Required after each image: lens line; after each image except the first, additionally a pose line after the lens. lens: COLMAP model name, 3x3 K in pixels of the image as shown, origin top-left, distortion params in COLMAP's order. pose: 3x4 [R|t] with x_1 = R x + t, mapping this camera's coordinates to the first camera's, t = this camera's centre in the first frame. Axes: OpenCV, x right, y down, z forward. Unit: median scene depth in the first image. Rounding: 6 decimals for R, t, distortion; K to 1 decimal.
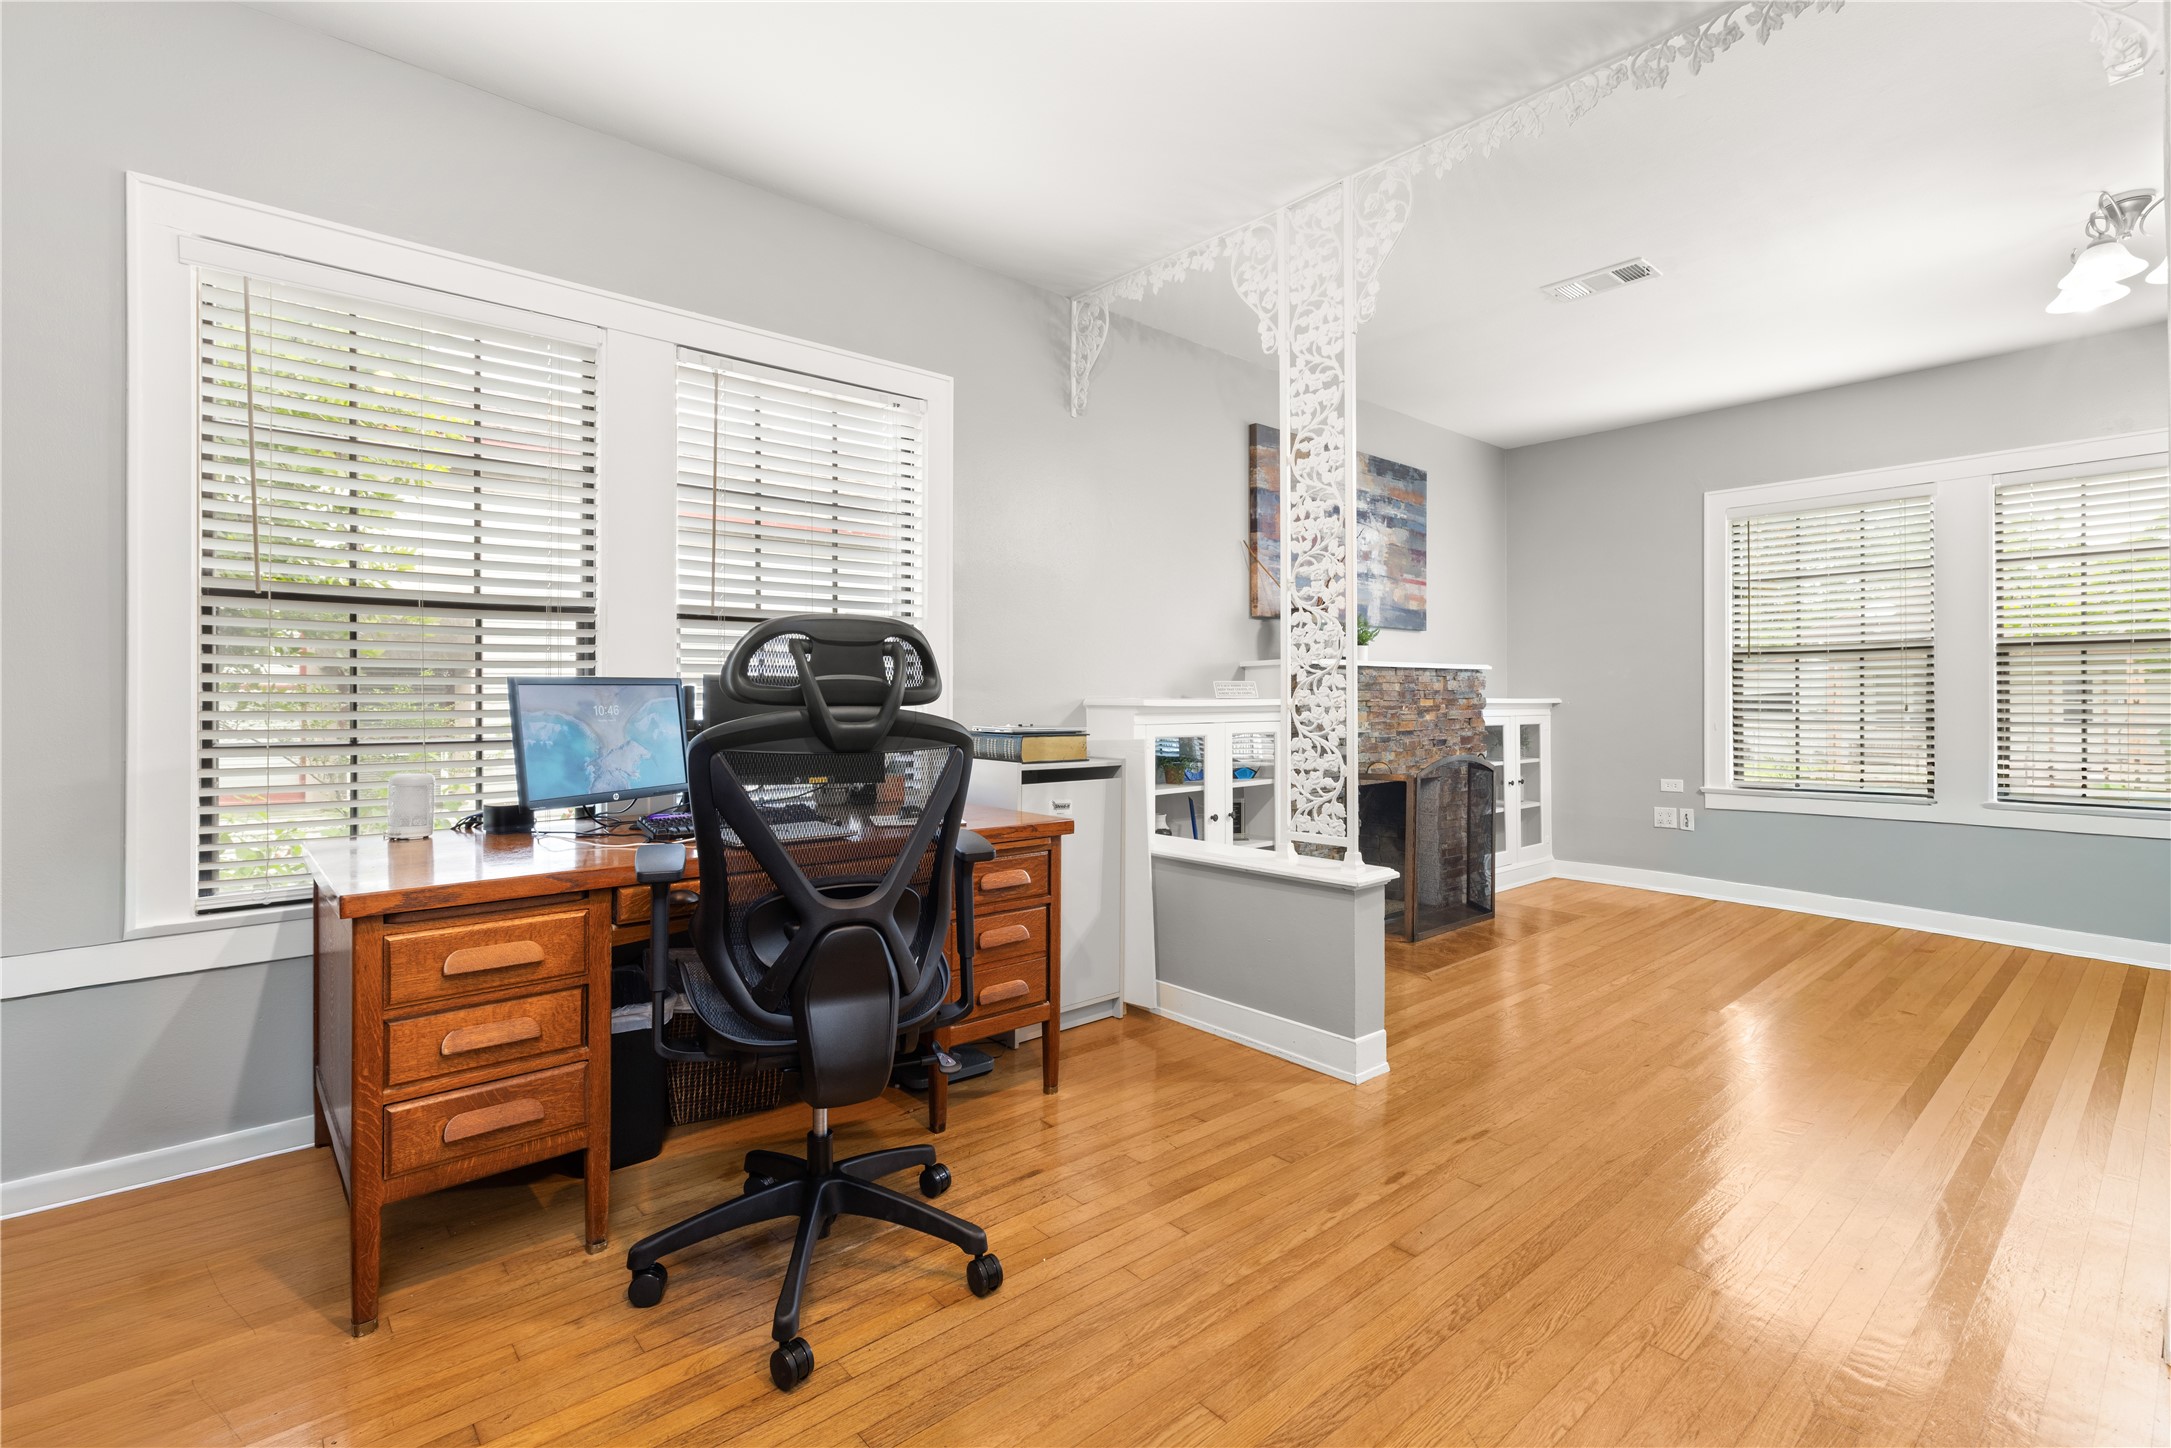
lens RADIAL K [[965.3, 0, 1086.8], [0, 965.3, 695.0], [0, 0, 1]] dist [-0.000166, -0.000172]
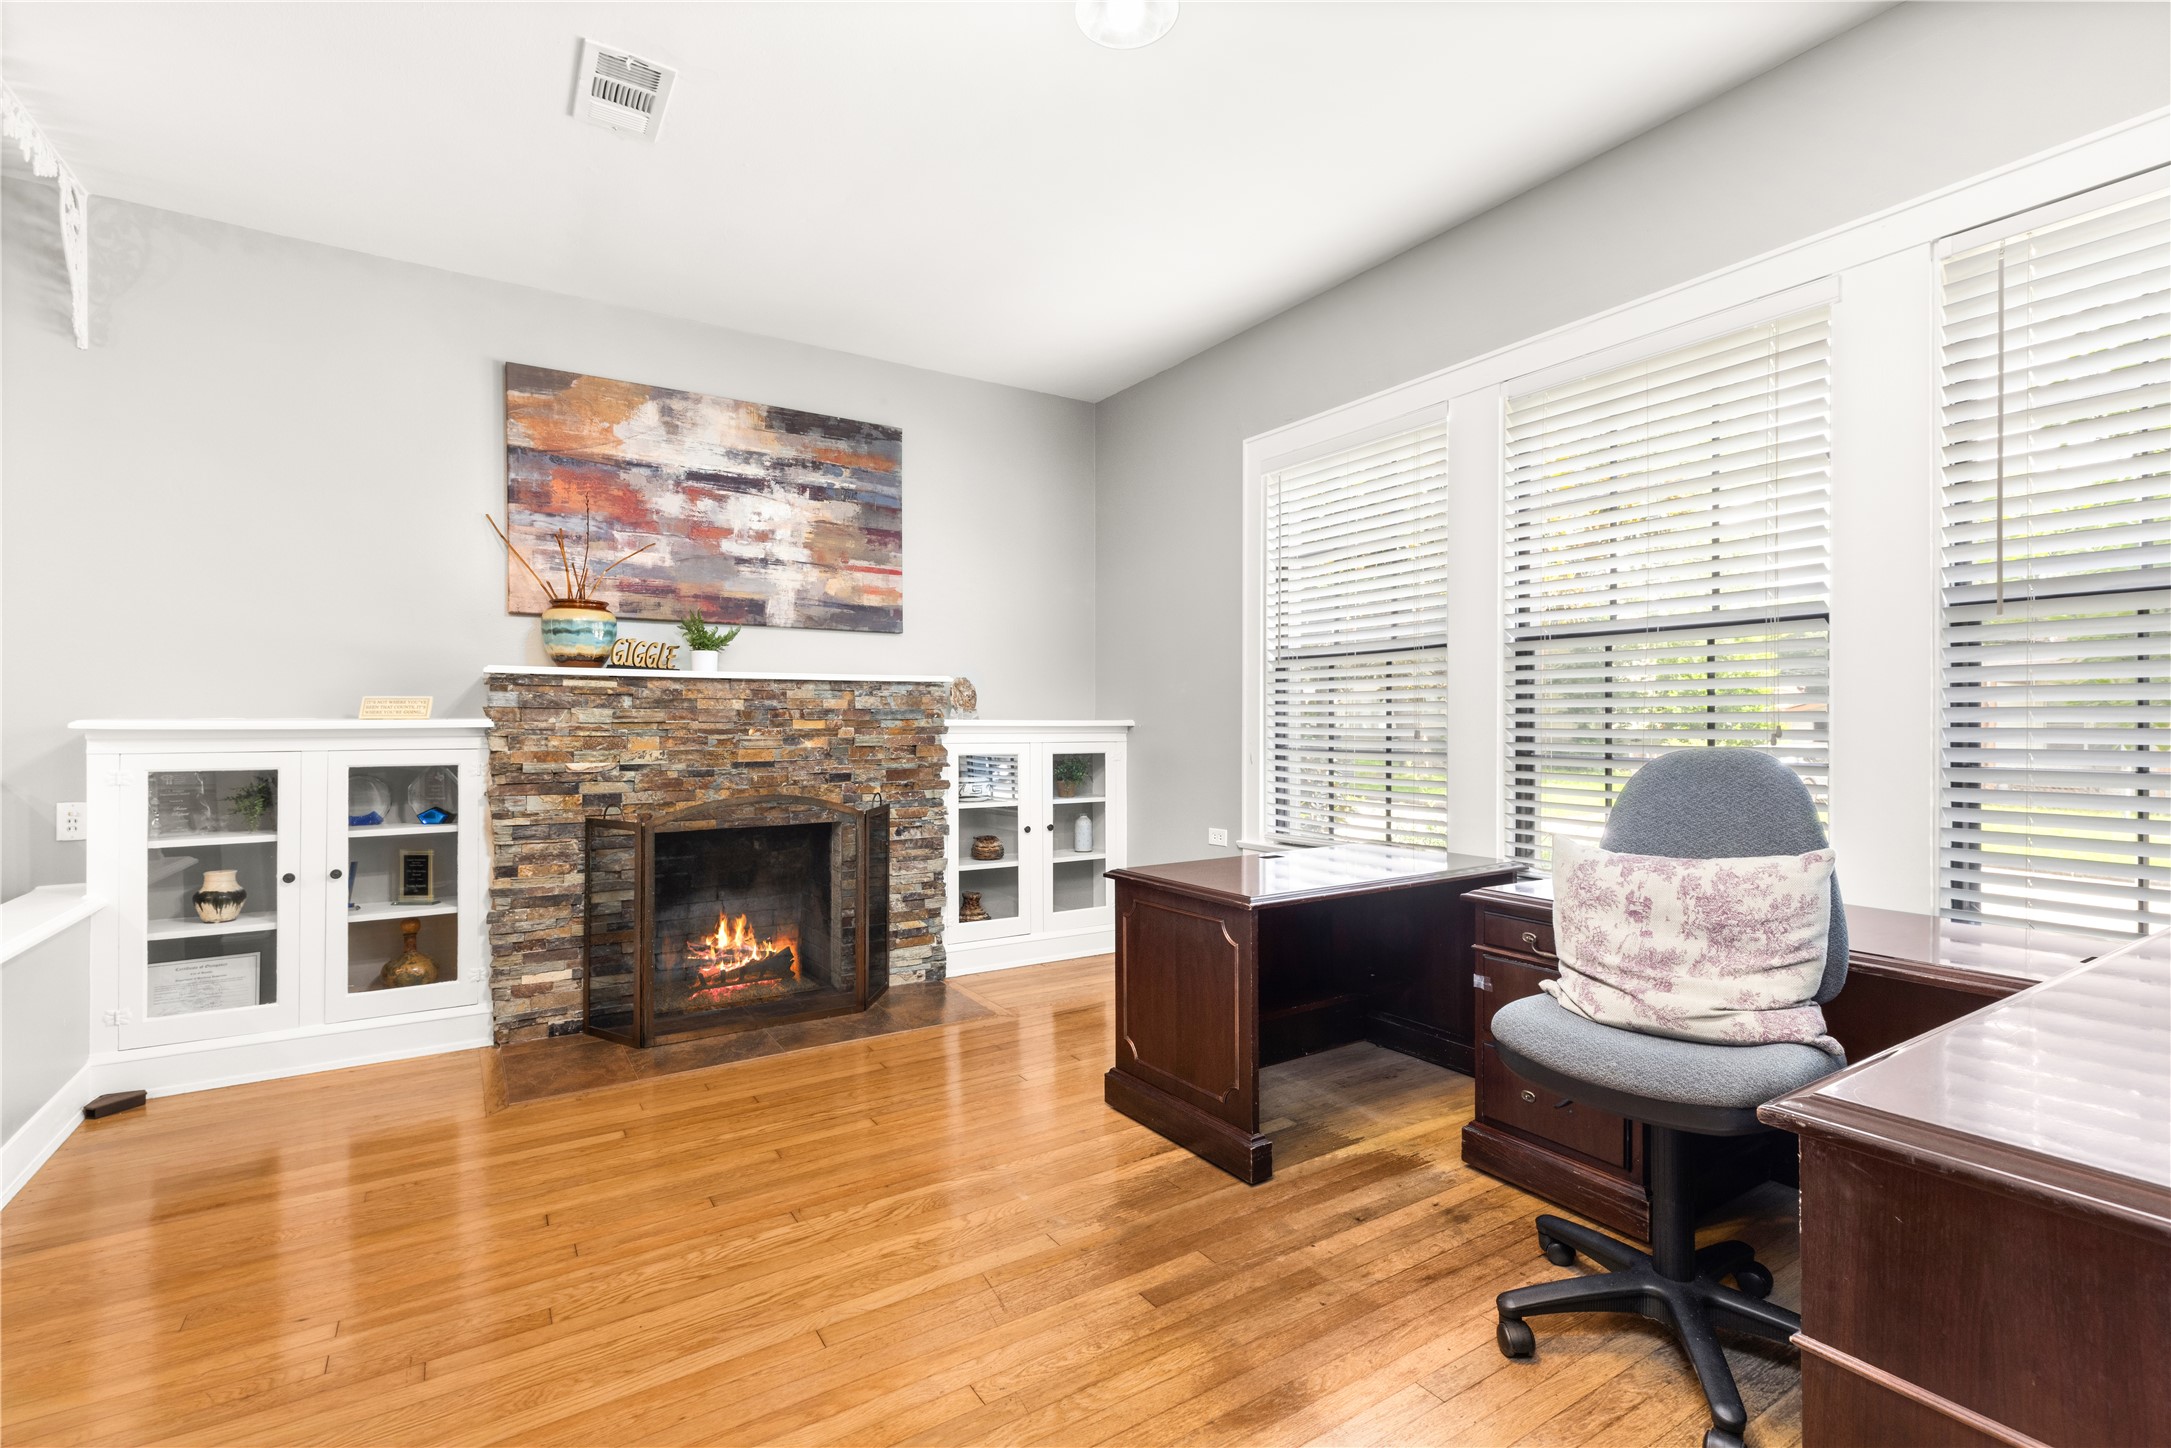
lens RADIAL K [[982.3, 0, 1085.5], [0, 982.3, 724.0], [0, 0, 1]] dist [0.008877, 0.000018]
pose [[0.989676, 0.001171, -0.143315, 0.642278], [-0.000323, 0.999982, 0.005942, 0.002366], [0.143319, -0.005834, 0.989659, 0.244565]]
